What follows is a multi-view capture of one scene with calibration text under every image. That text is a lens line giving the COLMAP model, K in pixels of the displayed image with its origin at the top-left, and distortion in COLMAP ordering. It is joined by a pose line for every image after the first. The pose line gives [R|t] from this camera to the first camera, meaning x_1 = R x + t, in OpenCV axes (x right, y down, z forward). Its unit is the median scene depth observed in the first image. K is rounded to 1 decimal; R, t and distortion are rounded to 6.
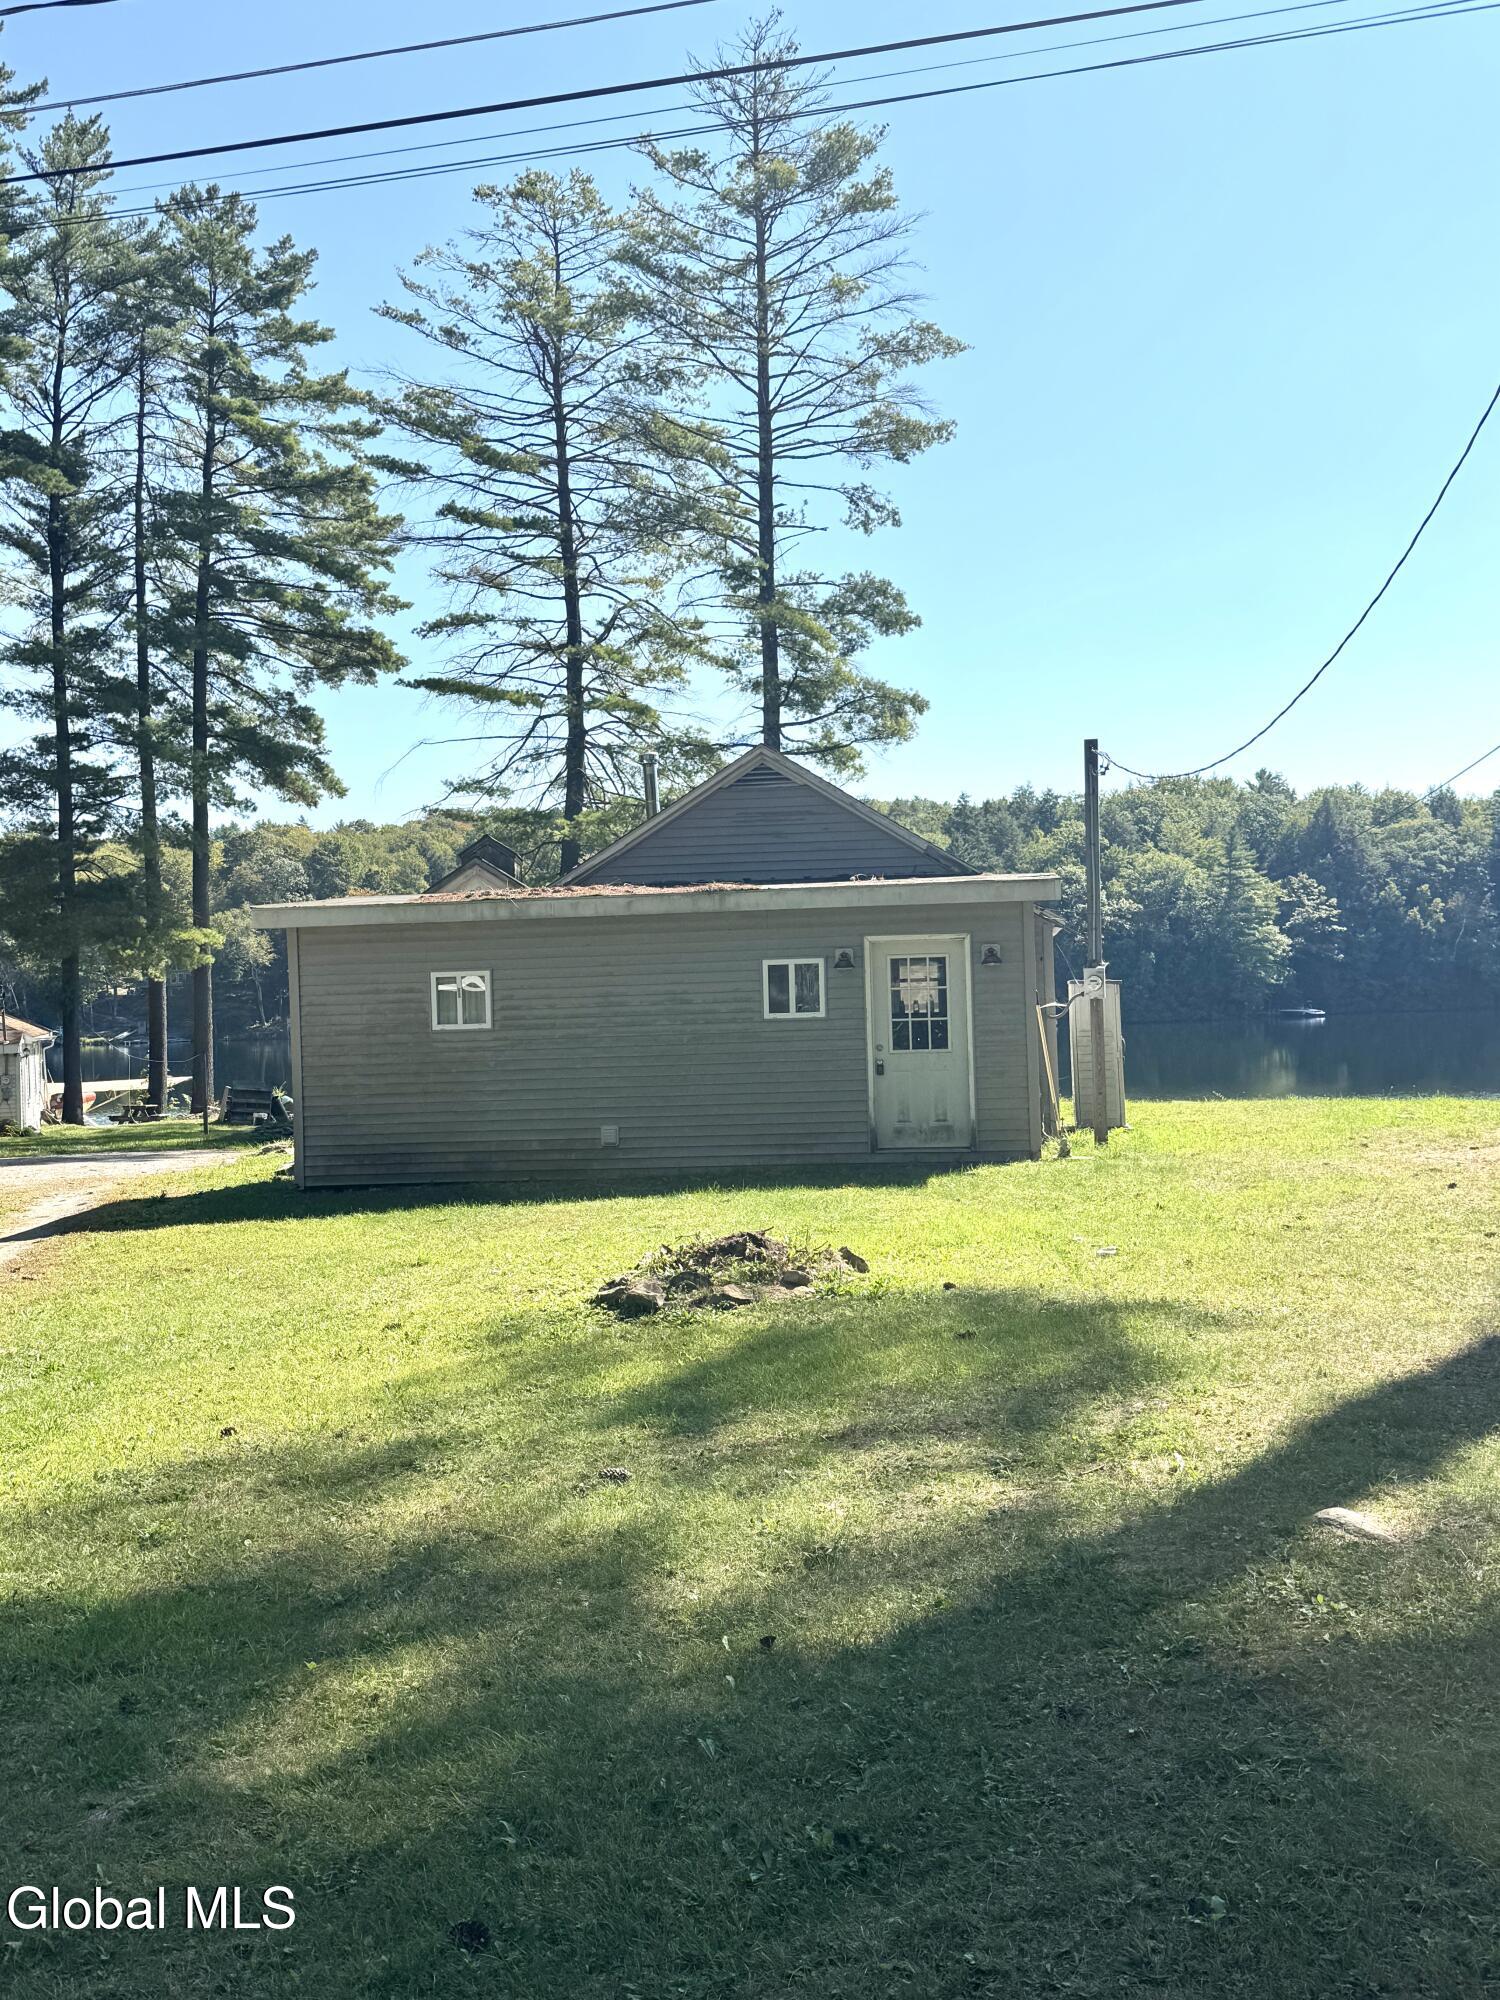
lens RADIAL K [[2036.8, 0, 750.6], [0, 2036.8, 1002.3], [0, 0, 1]] dist [0.001102, 0.000000]
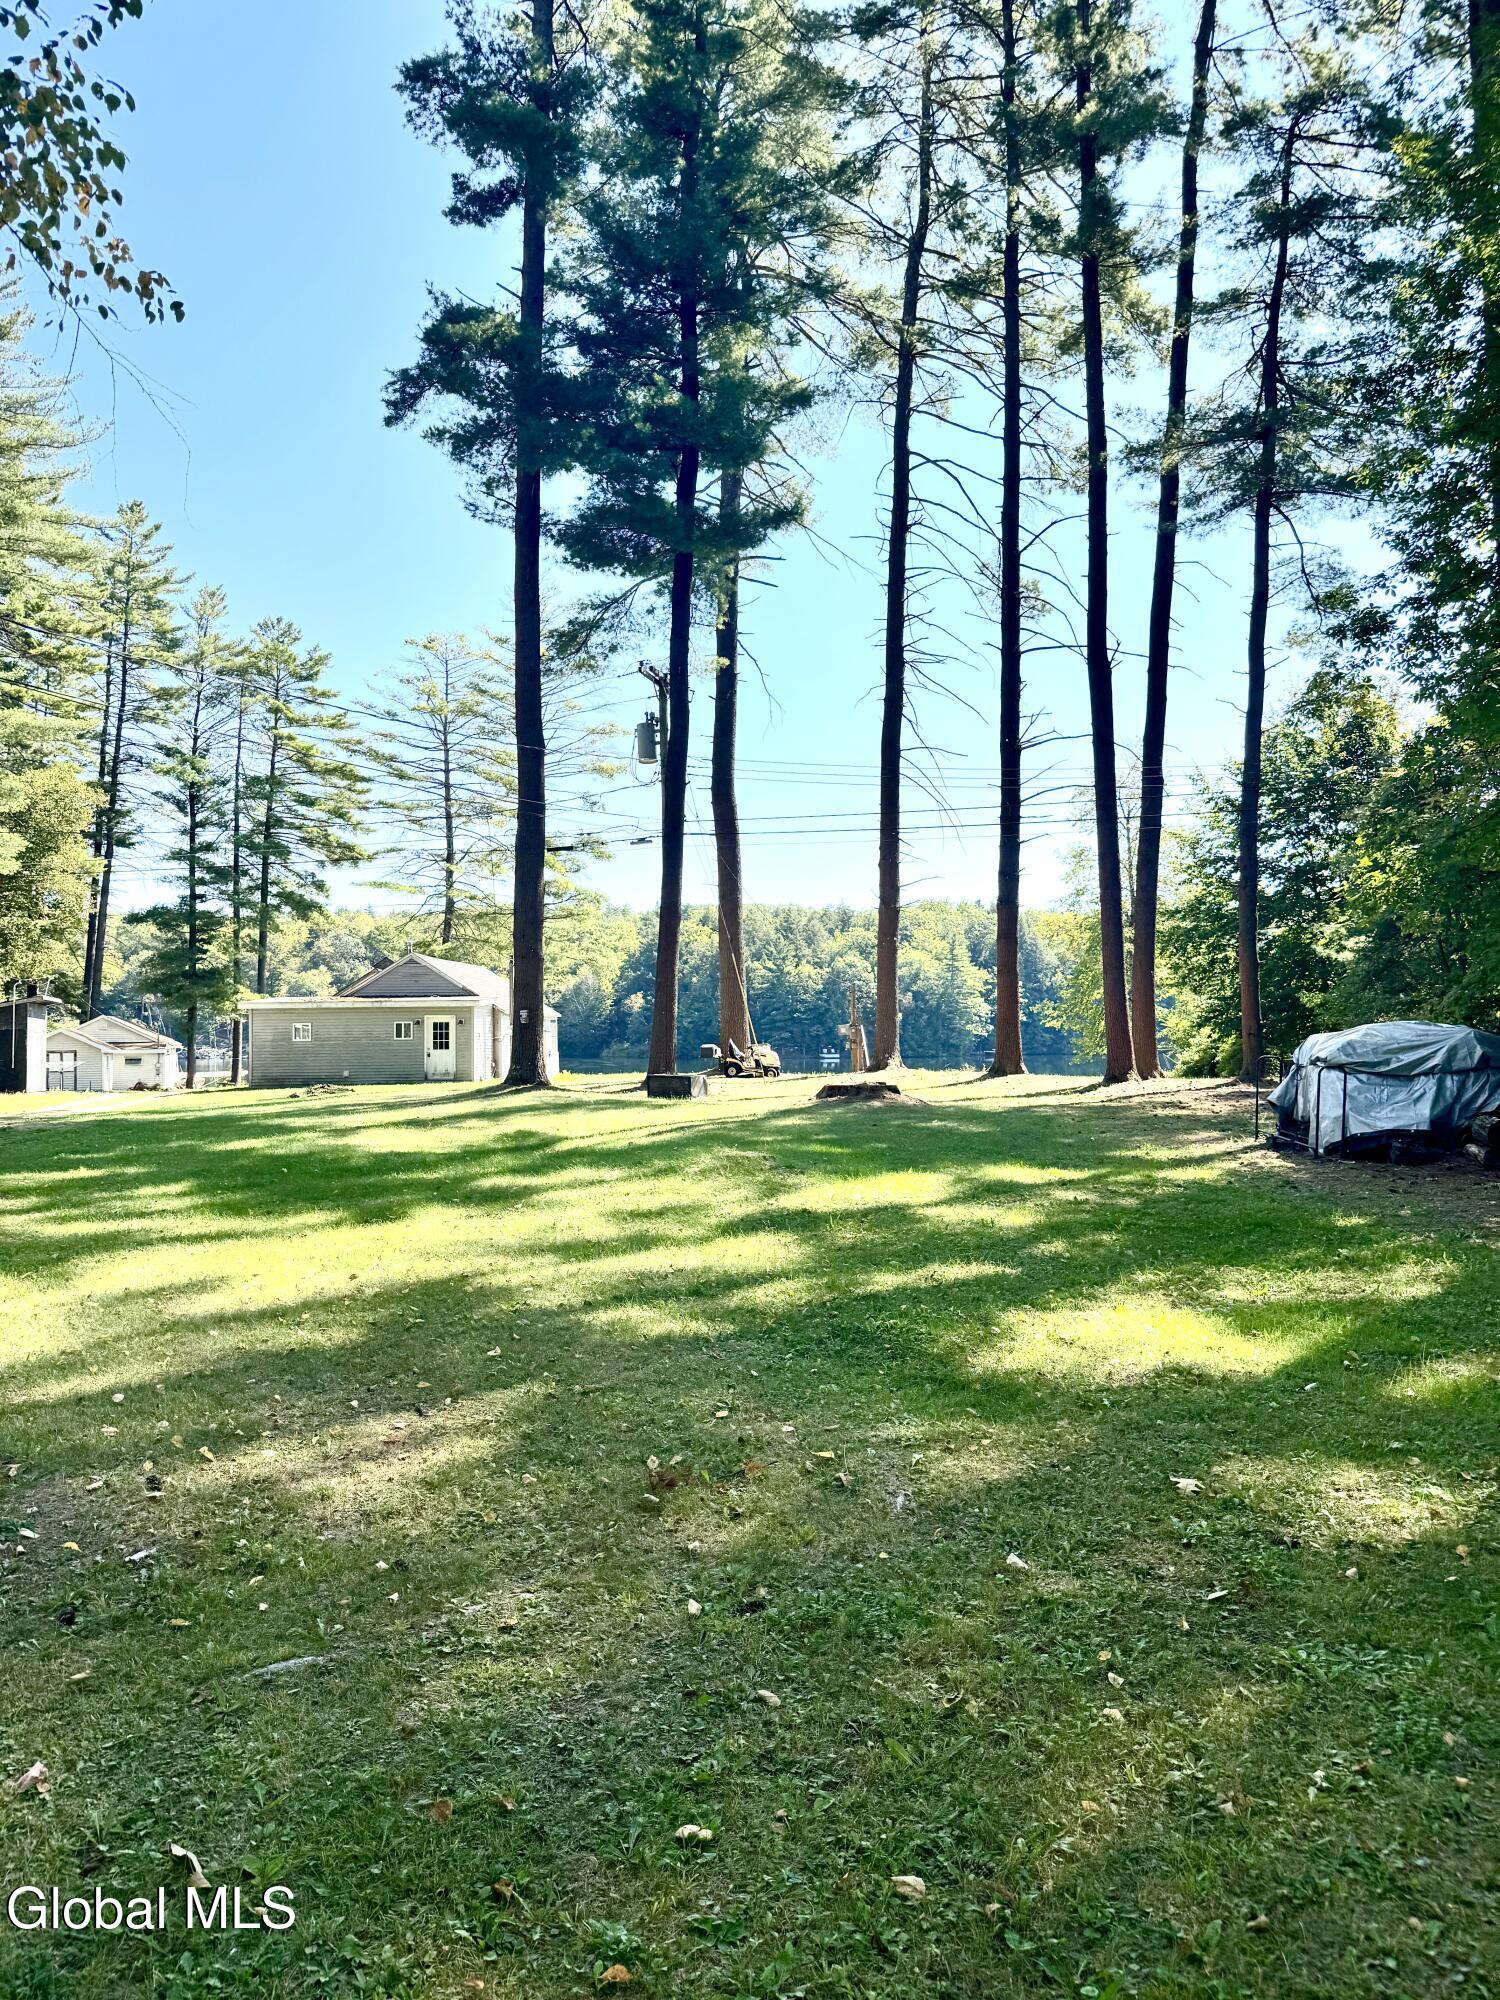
lens RADIAL K [[1391.0, 0, 749.6], [0, 1391.0, 999.1], [0, 0, 1]] dist [0.001386, -0.000814]
pose [[0.998334, 0.022897, 0.052967, 0.129959], [-0.021306, 0.999310, -0.030411, -0.000164], [-0.053627, 0.029232, 0.998133, -0.366303]]
